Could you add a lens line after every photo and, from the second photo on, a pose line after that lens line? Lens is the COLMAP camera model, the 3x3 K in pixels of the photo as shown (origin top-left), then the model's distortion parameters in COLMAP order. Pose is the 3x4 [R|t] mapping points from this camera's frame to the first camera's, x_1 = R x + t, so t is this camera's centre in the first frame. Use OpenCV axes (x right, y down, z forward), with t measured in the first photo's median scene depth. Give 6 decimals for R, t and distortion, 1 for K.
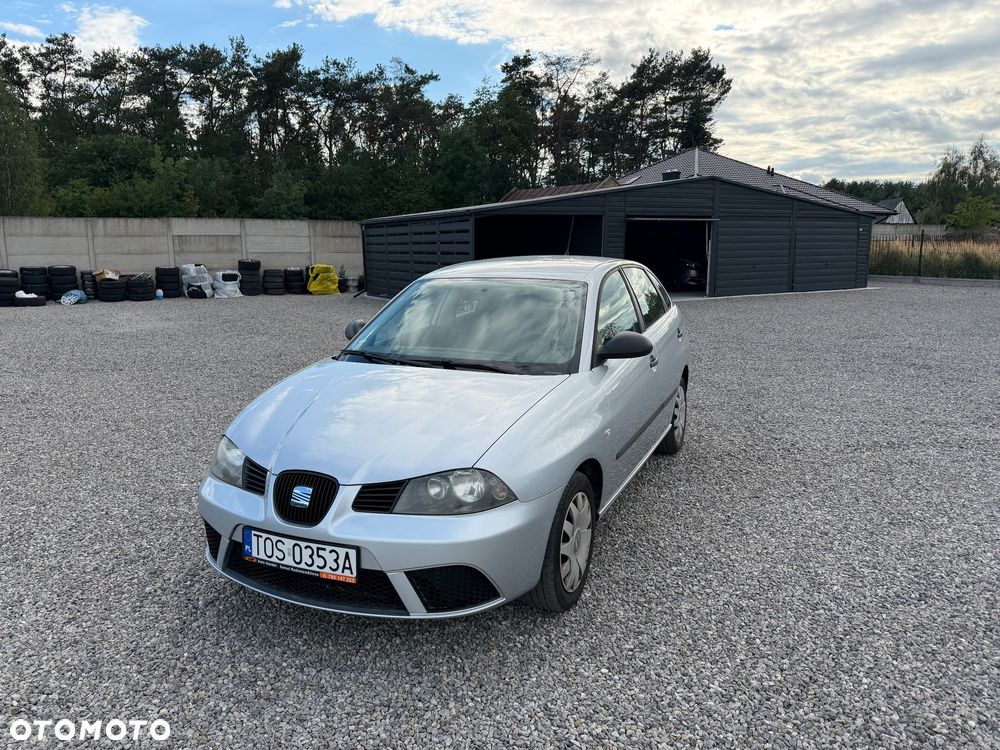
lens RADIAL K [[713.0, 0, 490.6], [0, 713.0, 365.8], [0, 0, 1]] dist [0.018506, -0.035713]
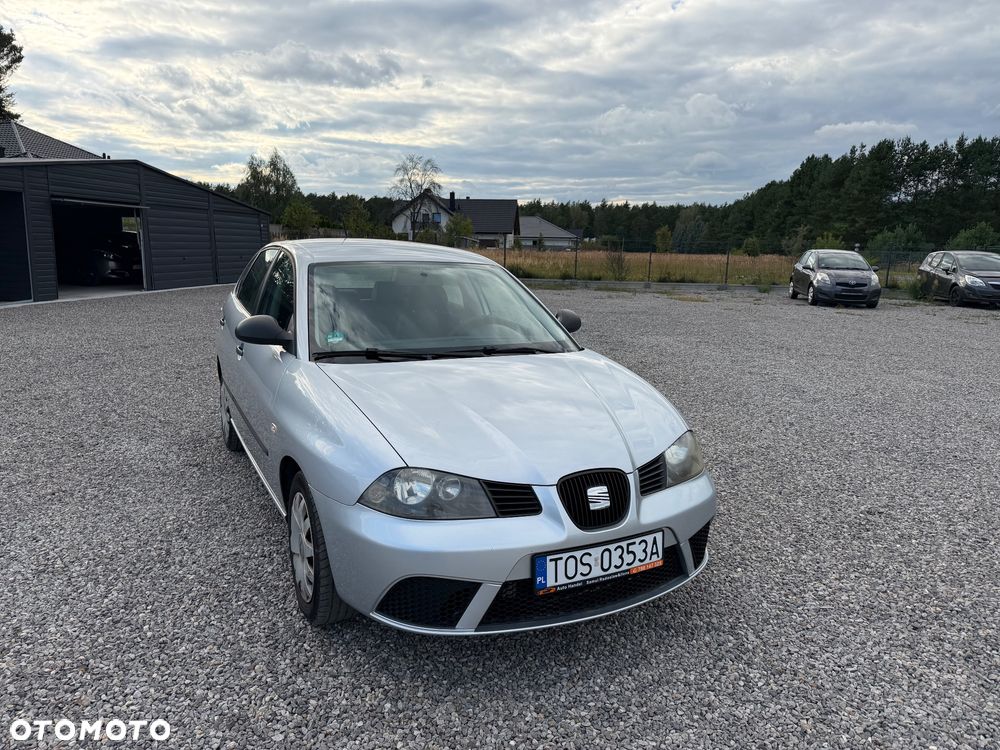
lens RADIAL K [[704.9, 0, 518.4], [0, 704.9, 362.9], [0, 0, 1]] dist [0.015433, -0.026867]
pose [[0.565725, -0.115816, 0.816420, -0.159646], [0.113716, 0.991585, 0.061867, -0.007741], [-0.816715, 0.057840, 0.574135, 0.088846]]
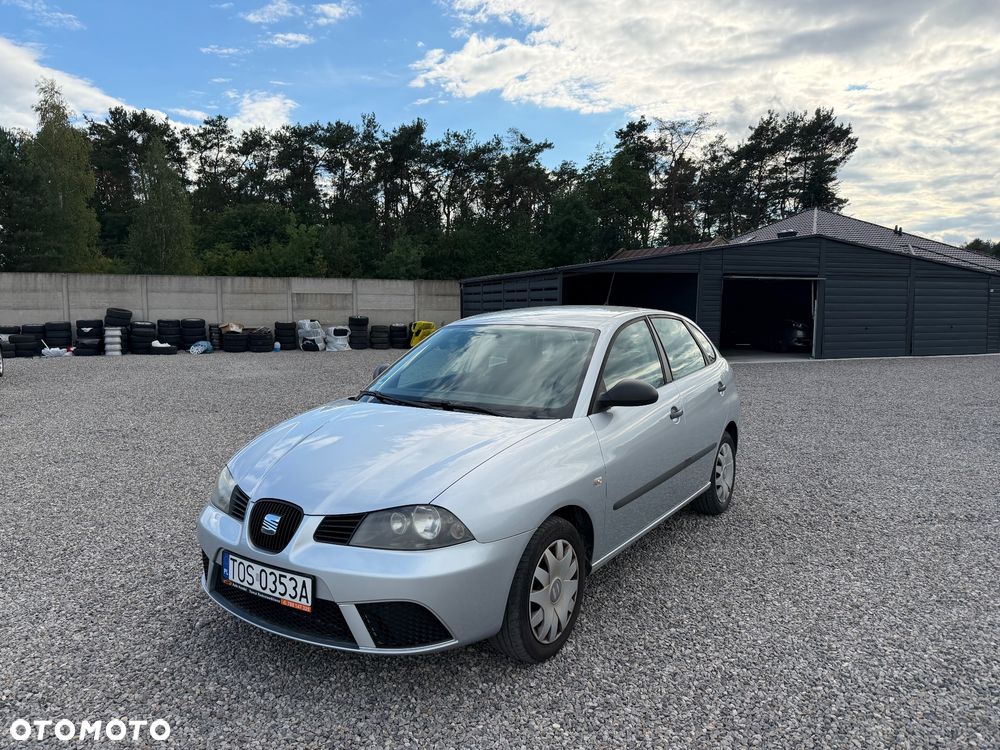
lens RADIAL K [[702.7, 0, 494.0], [0, 702.7, 379.6], [0, 0, 1]] dist [0.018669, -0.030192]
pose [[0.986112, 0.024593, -0.164250, 0.036734], [-0.035147, 0.997478, -0.061665, 0.004086], [0.162319, 0.066581, 0.984489, 0.004176]]
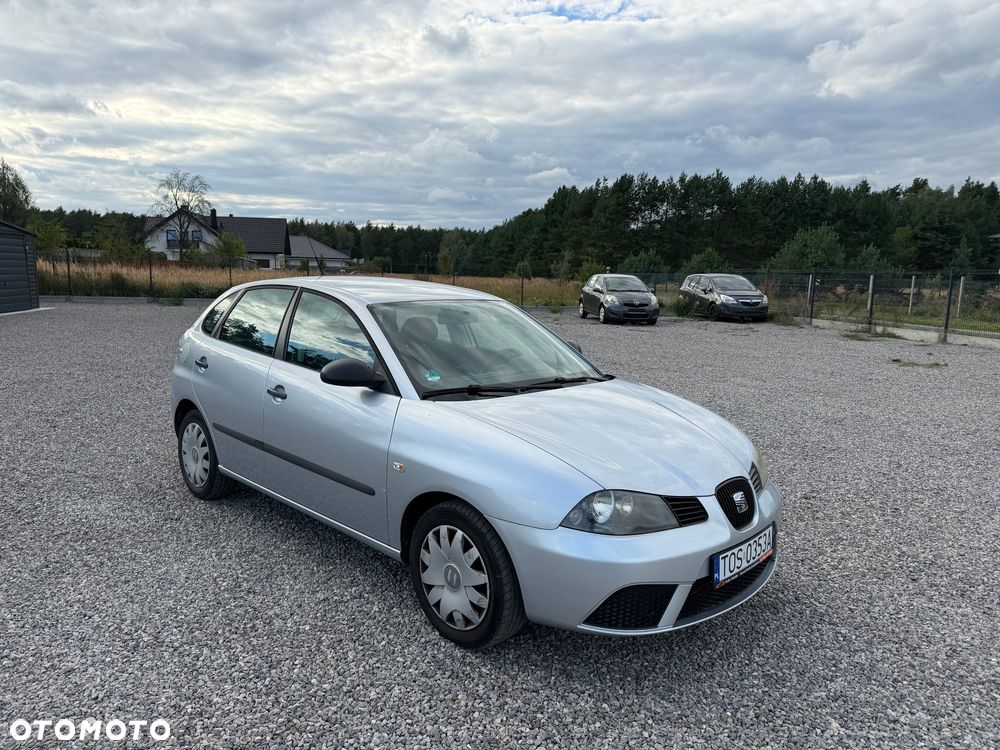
lens RADIAL K [[702.7, 0, 494.0], [0, 702.7, 379.6], [0, 0, 1]] dist [0.018669, -0.030192]
pose [[0.293930, -0.132258, 0.946632, -0.199476], [0.138279, 0.985846, 0.094801, -0.019803], [-0.945772, 0.103035, 0.308058, 0.143633]]
